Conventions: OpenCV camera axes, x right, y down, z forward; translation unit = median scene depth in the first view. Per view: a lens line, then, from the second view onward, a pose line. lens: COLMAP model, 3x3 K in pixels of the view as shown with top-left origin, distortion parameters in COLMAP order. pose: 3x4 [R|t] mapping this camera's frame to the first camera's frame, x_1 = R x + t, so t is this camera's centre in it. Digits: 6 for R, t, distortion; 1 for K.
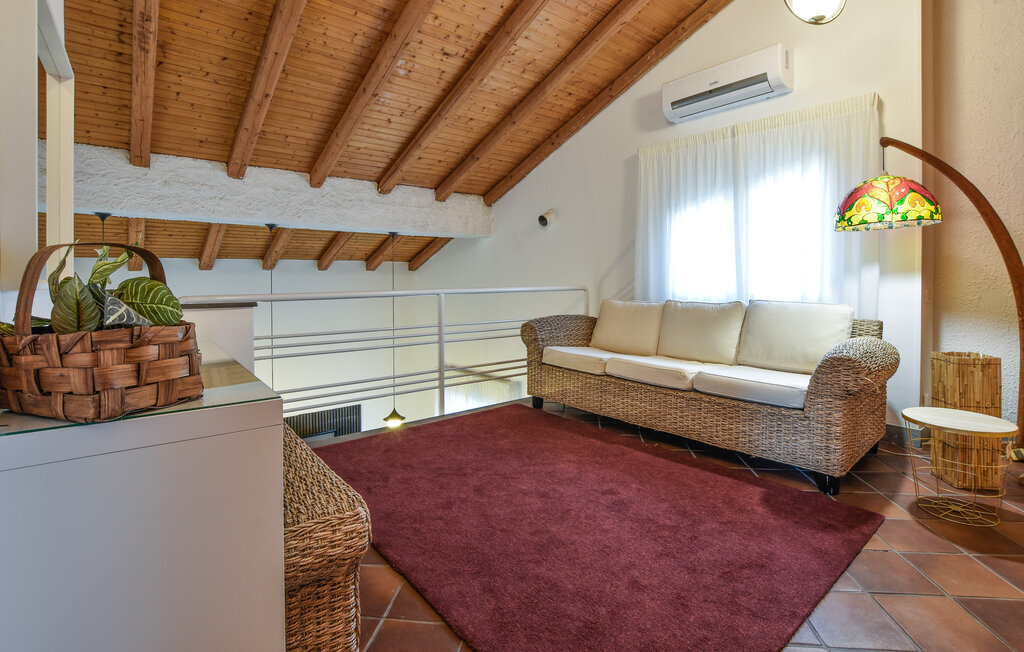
lens RADIAL K [[463.5, 0, 512.6], [0, 463.5, 284.1], [0, 0, 1]] dist [-0.039351, 0.000166]
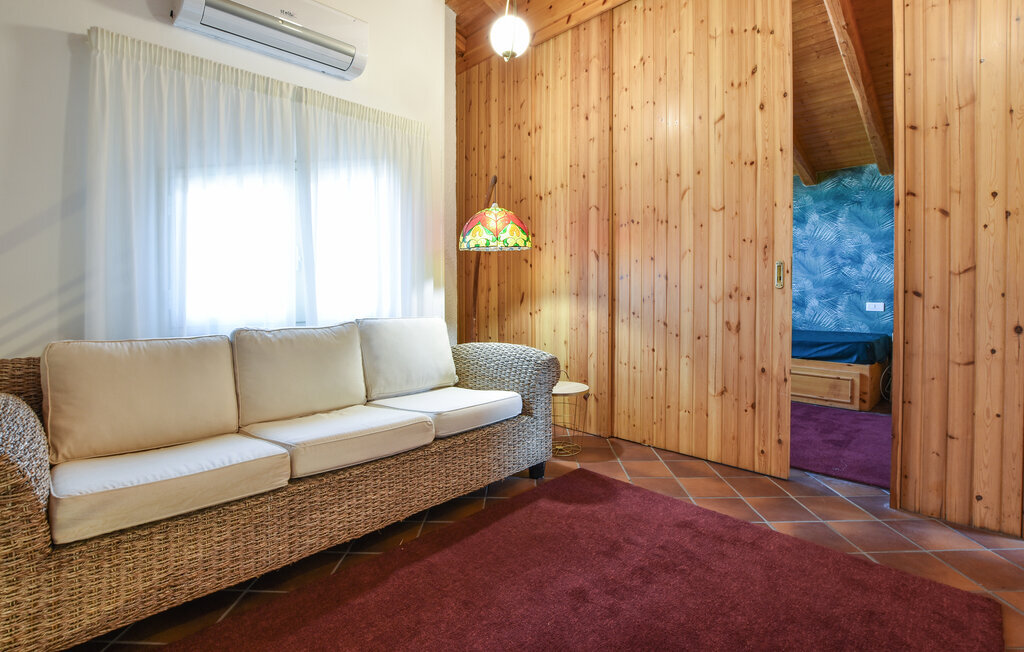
lens RADIAL K [[468.8, 0, 540.1], [0, 468.8, 299.6], [0, 0, 1]] dist [-0.040504, 0.000579]
pose [[-0.113882, -0.013038, 0.993409, -0.335998], [0.018737, 0.999708, 0.015268, -0.007018], [-0.993318, 0.020352, -0.113605, 0.790459]]
